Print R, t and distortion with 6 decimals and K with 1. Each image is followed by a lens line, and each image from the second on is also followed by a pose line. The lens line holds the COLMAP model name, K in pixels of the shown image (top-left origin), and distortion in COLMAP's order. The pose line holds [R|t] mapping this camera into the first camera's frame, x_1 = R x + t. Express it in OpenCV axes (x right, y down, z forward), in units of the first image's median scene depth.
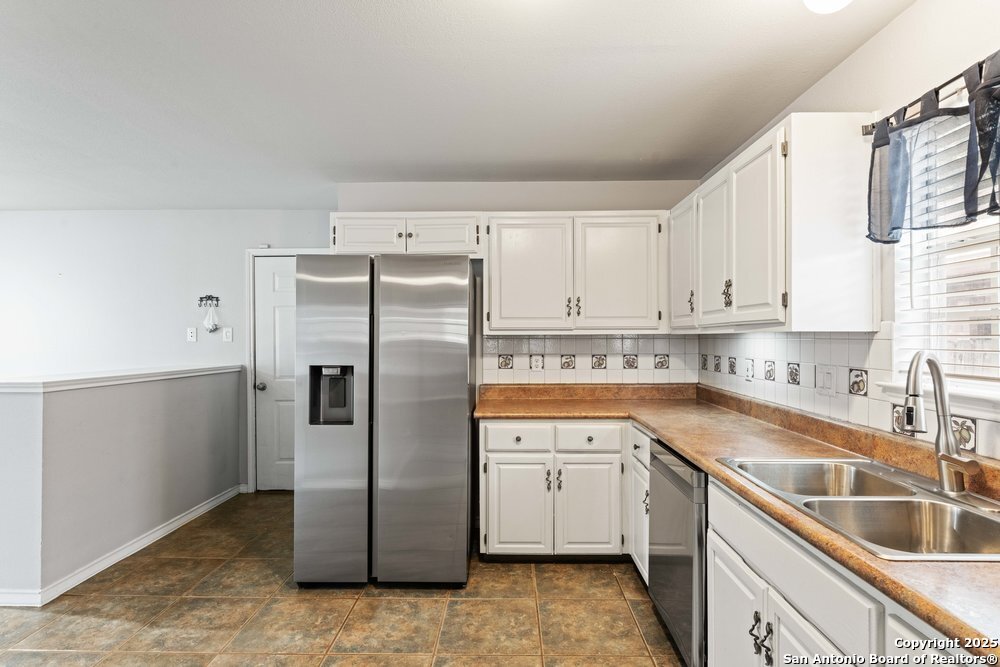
lens RADIAL K [[505.8, 0, 503.6], [0, 505.8, 334.2], [0, 0, 1]] dist [-0.003756, 0.001553]
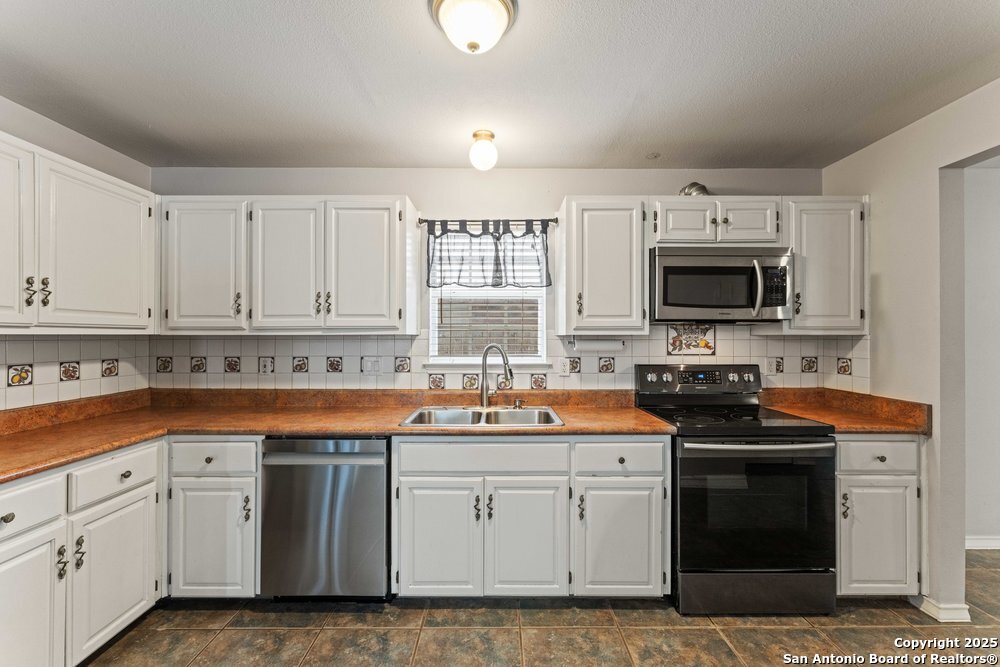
lens RADIAL K [[405.2, 0, 500.1], [0, 405.2, 335.3], [0, 0, 1]] dist [-0.004804, 0.001562]
pose [[-0.015804, 0.006419, 0.999855, -0.466494], [-0.004734, 0.999968, -0.006495, 0.003013], [-0.999864, -0.004836, -0.015773, 0.493009]]
